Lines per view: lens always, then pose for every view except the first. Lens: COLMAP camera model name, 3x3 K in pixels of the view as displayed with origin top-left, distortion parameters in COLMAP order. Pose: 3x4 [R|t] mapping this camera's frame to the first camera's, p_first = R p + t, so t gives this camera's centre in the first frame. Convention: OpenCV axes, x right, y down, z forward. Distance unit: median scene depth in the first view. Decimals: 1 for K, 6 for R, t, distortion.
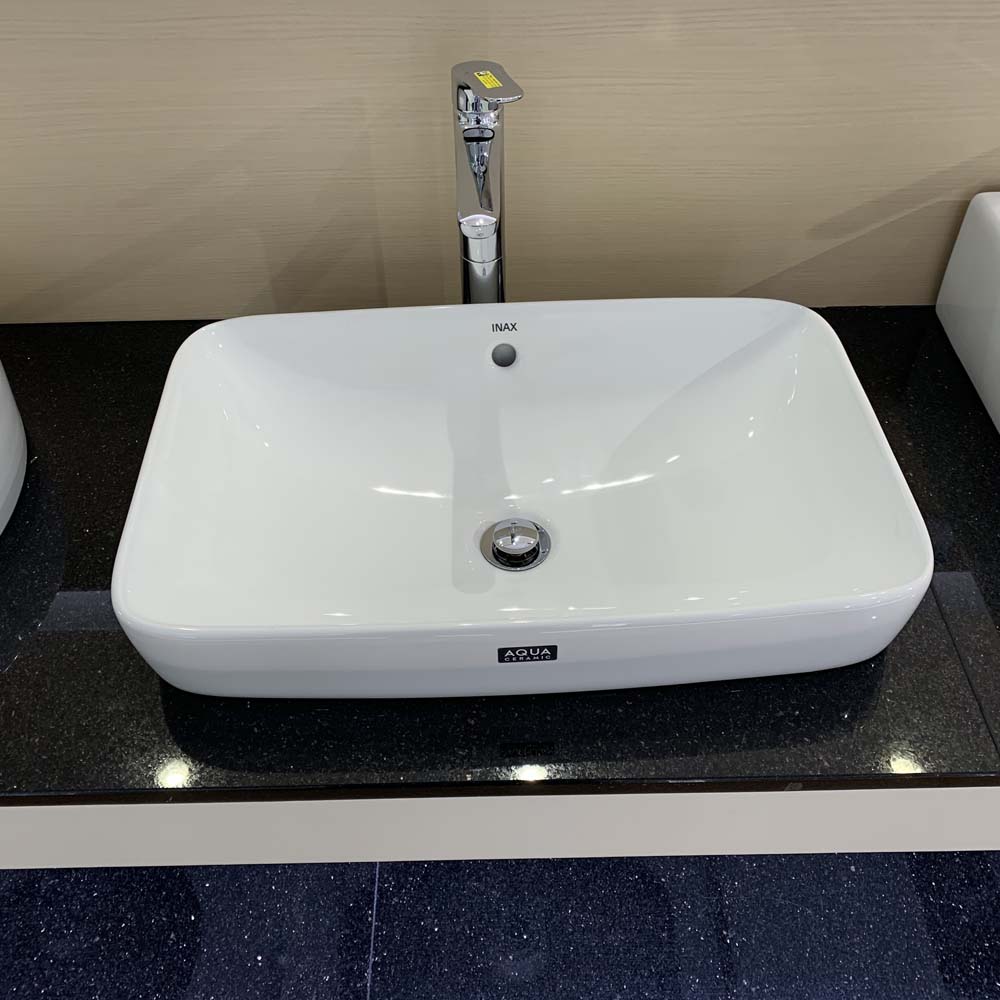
lens RADIAL K [[1035.6, 0, 501.6], [0, 1035.6, 505.8], [0, 0, 1]] dist [0.011032, 0.000000]
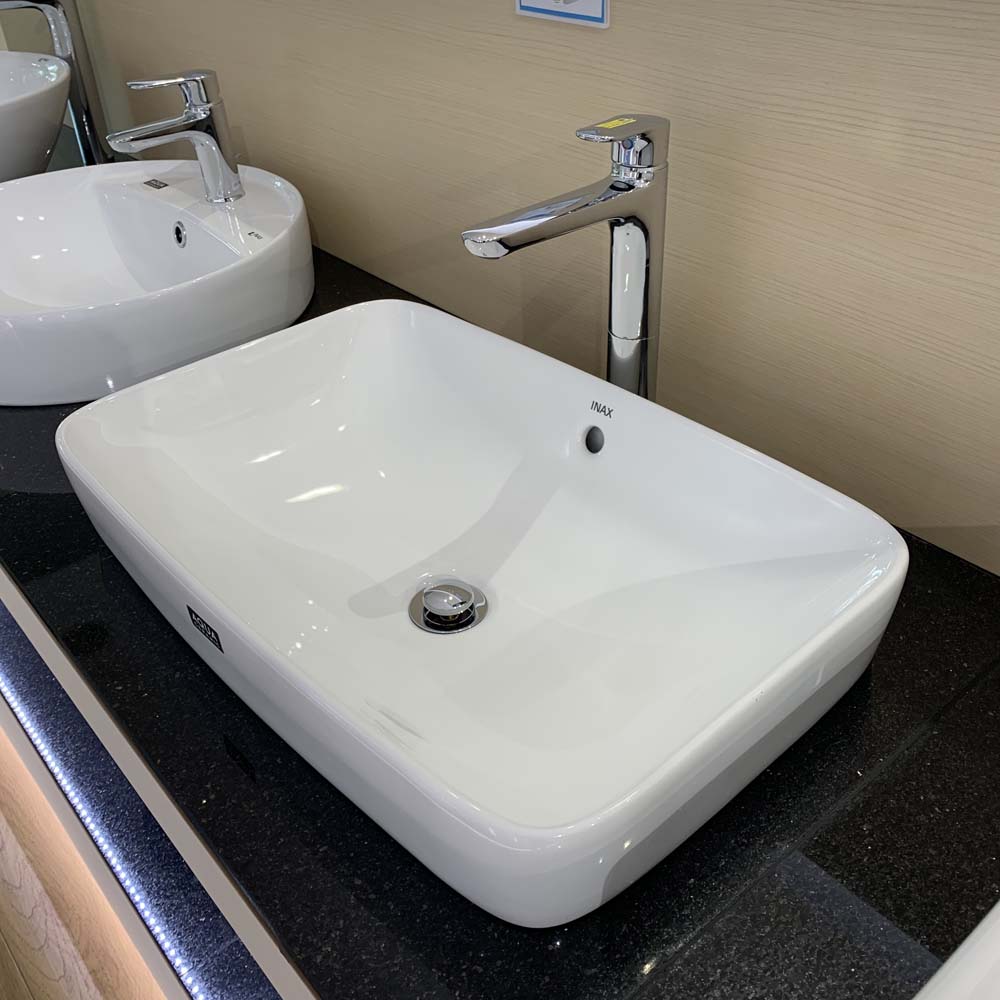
lens RADIAL K [[1035.6, 0, 501.8], [0, 1035.6, 501.6], [0, 0, 1]] dist [0.011032, 0.000000]
pose [[0.636071, 0.432567, -0.638983, 0.550963], [-0.528526, 0.847578, 0.047662, -0.102934], [0.562205, 0.307403, 0.767743, 0.297747]]
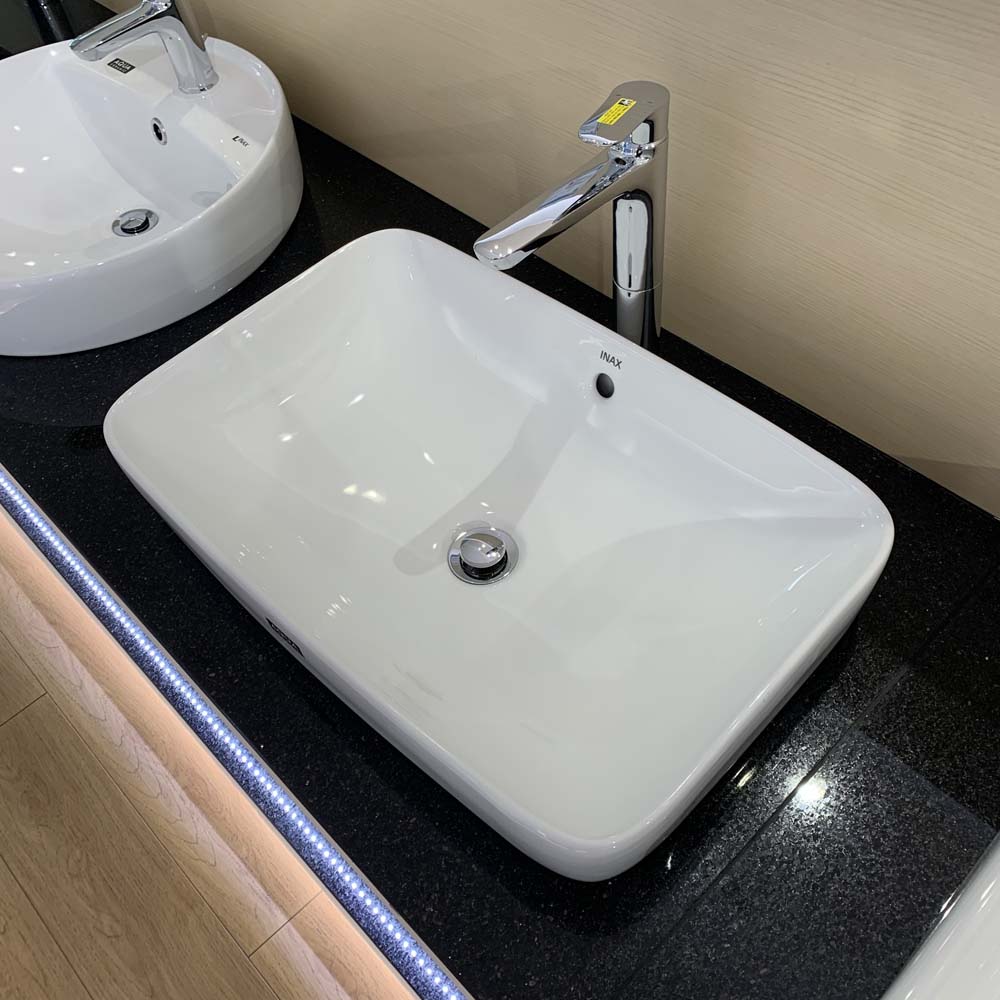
lens RADIAL K [[1035.6, 0, 504.4], [0, 1035.6, 505.9], [0, 0, 1]] dist [0.011032, 0.000000]
pose [[0.681927, 0.543754, -0.489190, 0.469880], [-0.464943, 0.838564, 0.283969, -0.284248], [0.564627, 0.033799, 0.824654, 0.177585]]
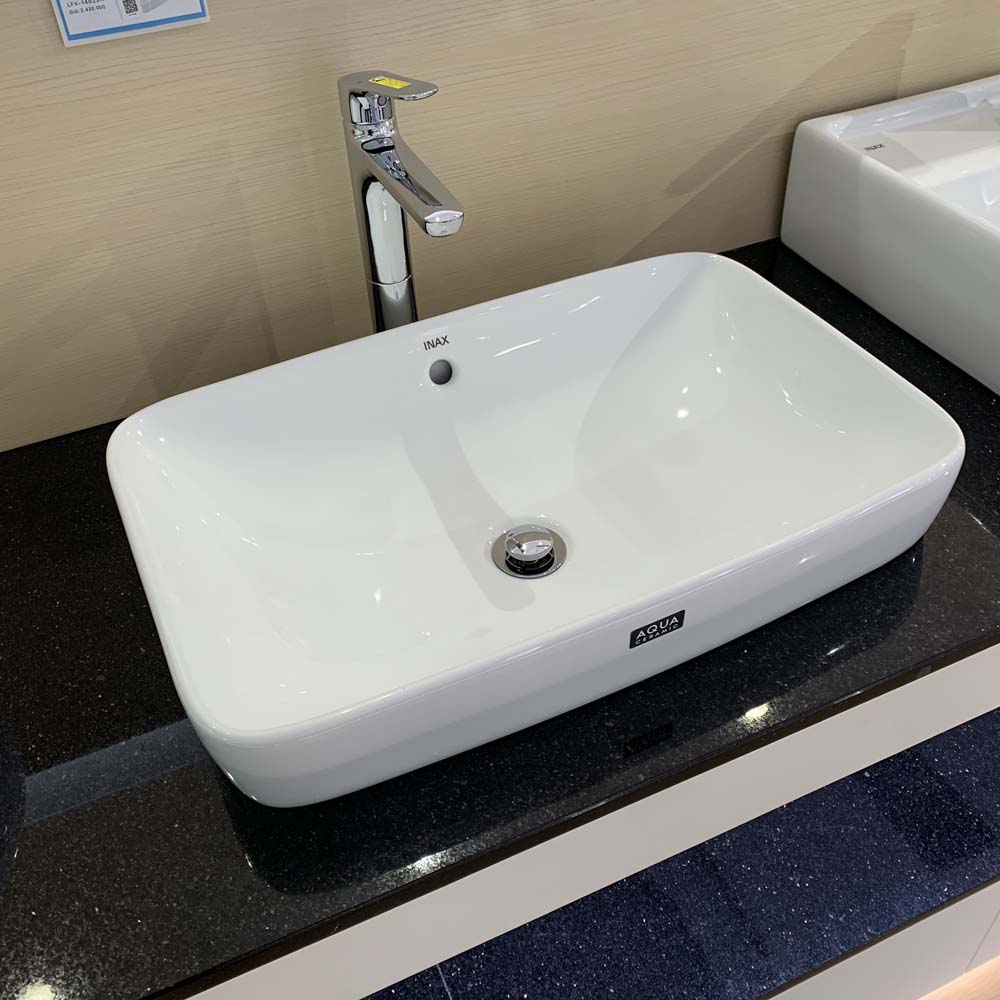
lens RADIAL K [[1035.6, 0, 496.4], [0, 1035.6, 502.0], [0, 0, 1]] dist [0.011032, 0.000000]
pose [[0.918823, -0.283668, 0.274403, -0.250557], [0.302719, 0.952644, -0.028831, 0.011514], [-0.253230, 0.109558, 0.961182, 0.086596]]
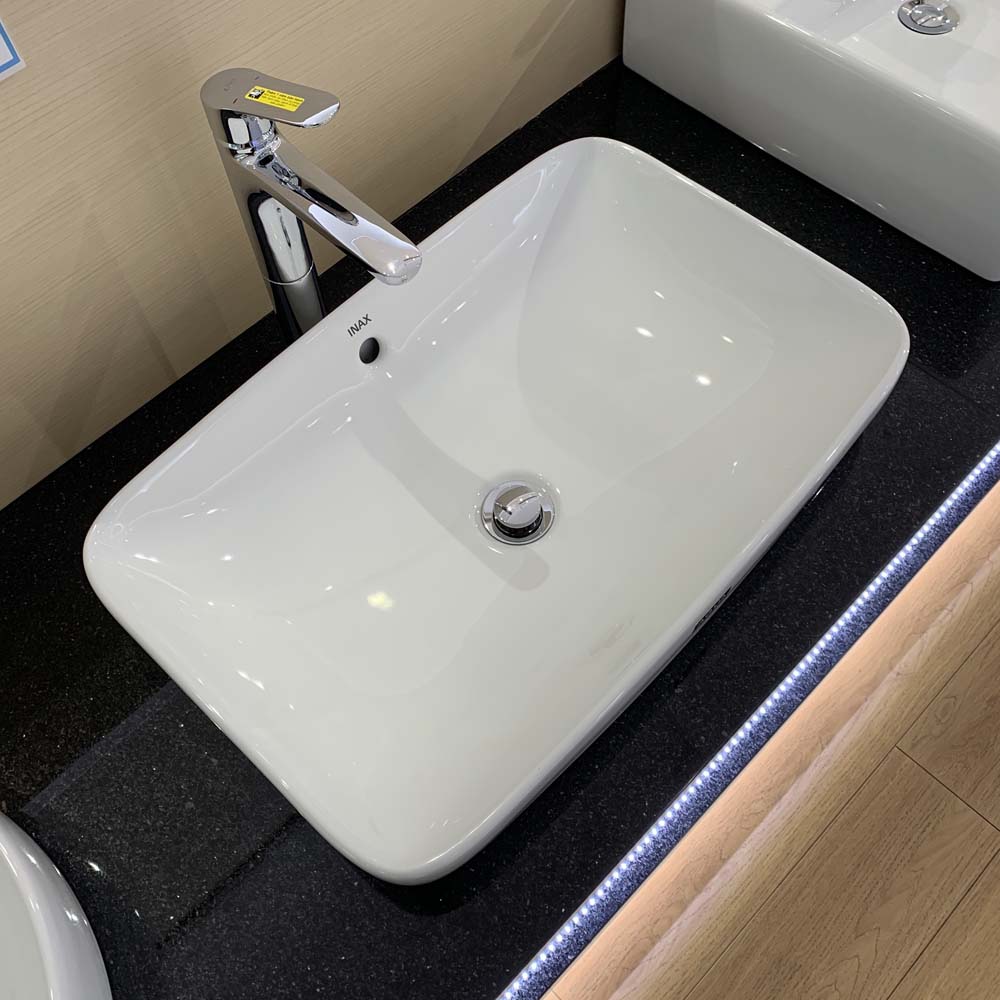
lens RADIAL K [[1035.6, 0, 500.2], [0, 1035.6, 495.8], [0, 0, 1]] dist [0.011032, 0.000000]
pose [[0.717530, -0.614244, 0.328412, -0.293061], [0.512980, 0.784969, 0.347383, -0.305630], [-0.471172, -0.080789, 0.878334, 0.152657]]
